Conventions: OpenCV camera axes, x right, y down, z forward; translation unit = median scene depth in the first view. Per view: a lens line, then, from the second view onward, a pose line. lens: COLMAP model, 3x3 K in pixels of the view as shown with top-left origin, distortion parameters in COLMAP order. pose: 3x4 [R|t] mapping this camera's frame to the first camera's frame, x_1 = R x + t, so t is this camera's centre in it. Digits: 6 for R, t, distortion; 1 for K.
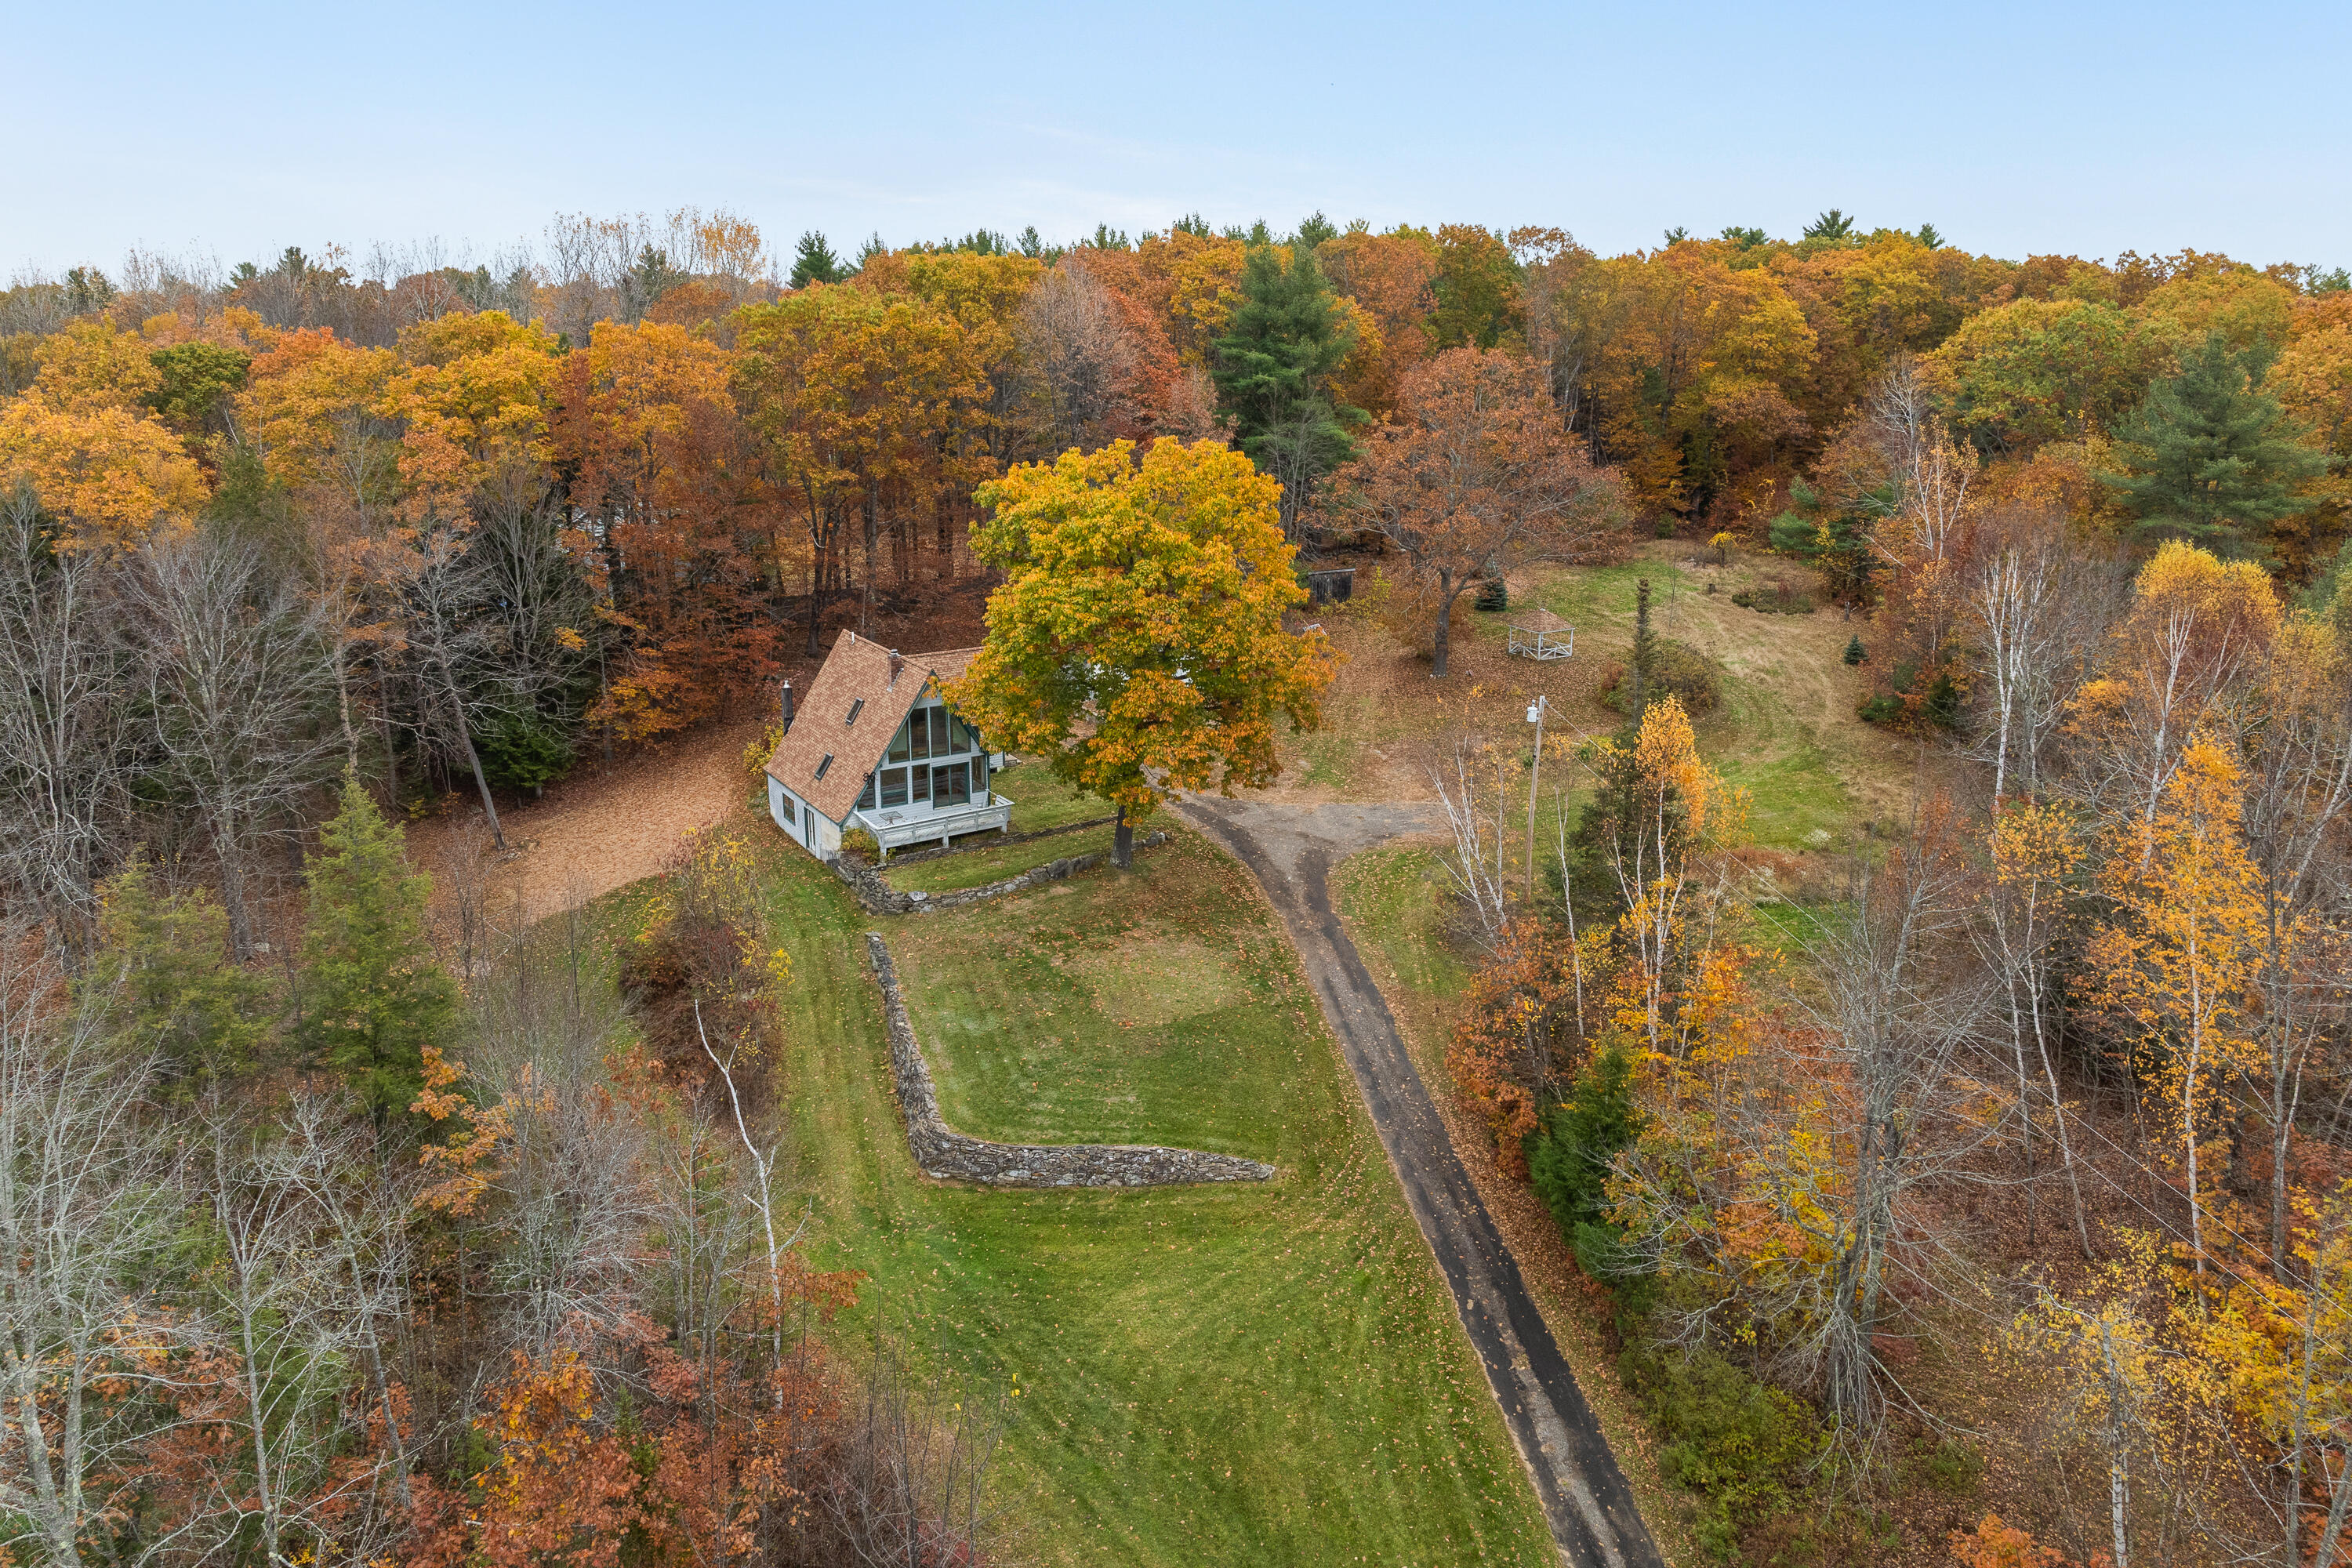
lens RADIAL K [[1670.6, 0, 1179.8], [0, 1670.6, 760.3], [0, 0, 1]] dist [-0.029683, -0.013309]
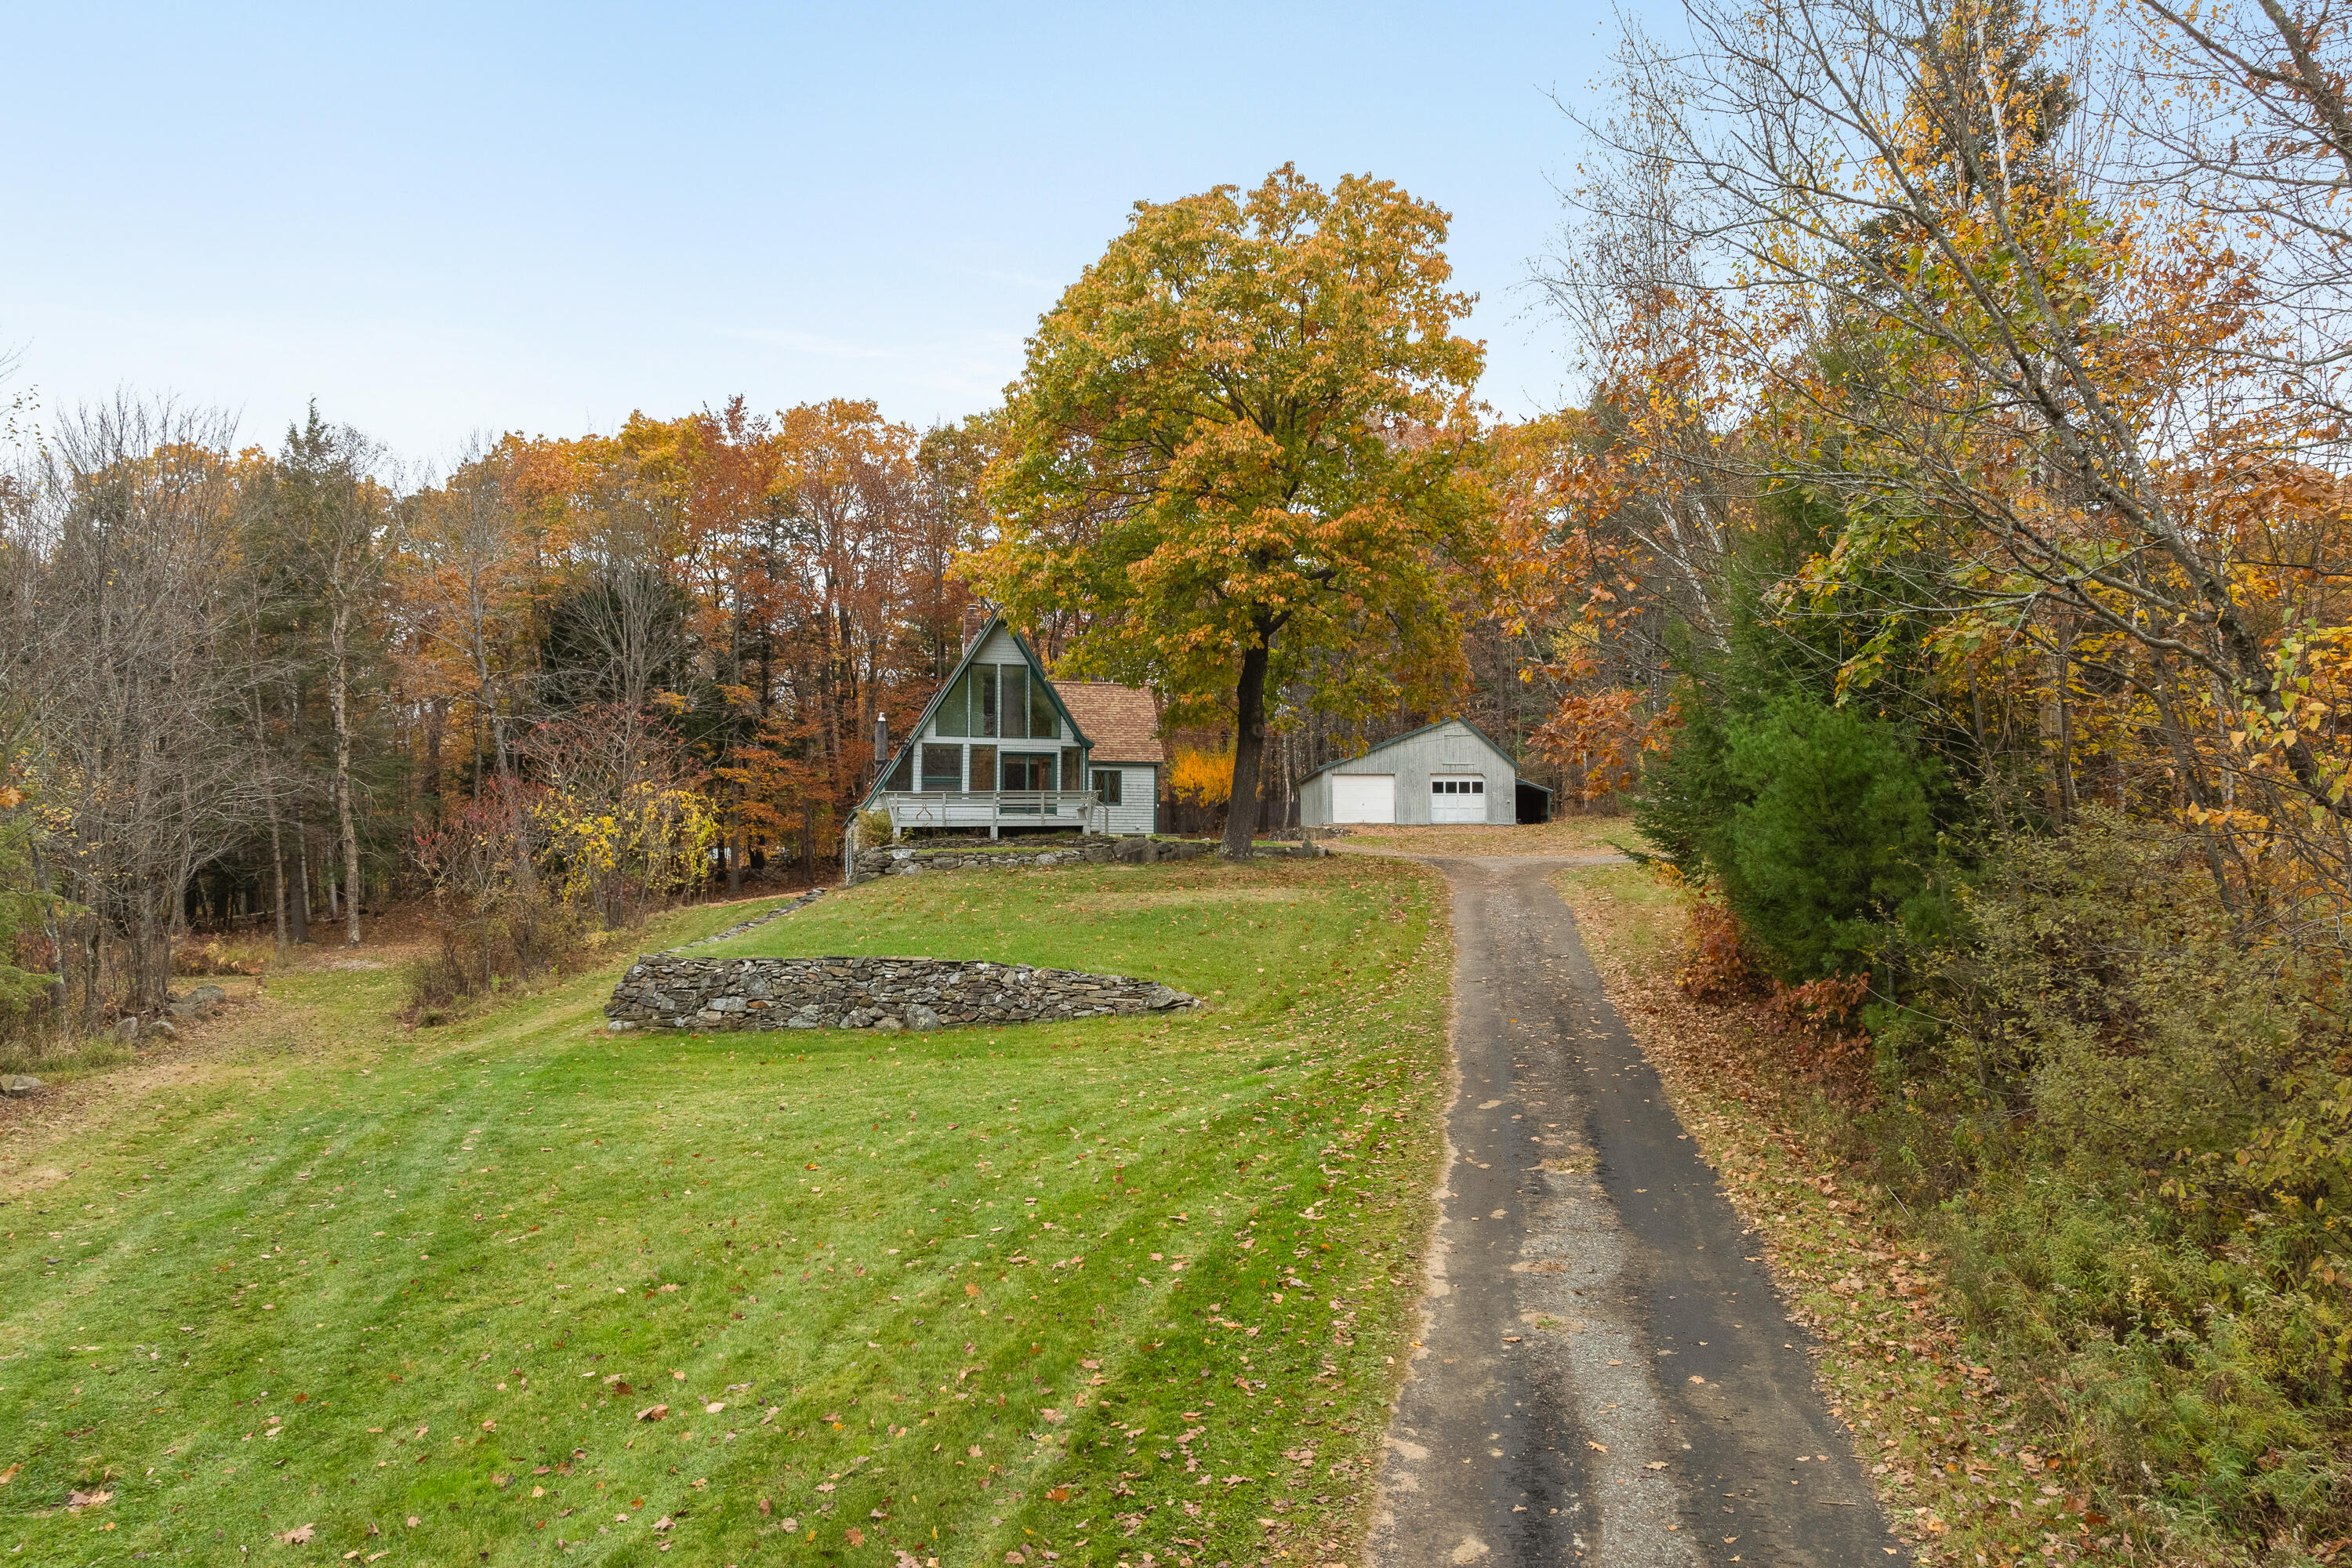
lens RADIAL K [[1670.6, 0, 1166.2], [0, 1670.6, 786.4], [0, 0, 1]] dist [-0.029683, -0.013309]
pose [[0.948425, -0.023316, -0.316143, 0.144797], [-0.085977, 0.940990, -0.327330, 0.249737], [0.305119, 0.337629, 0.890454, 0.406472]]
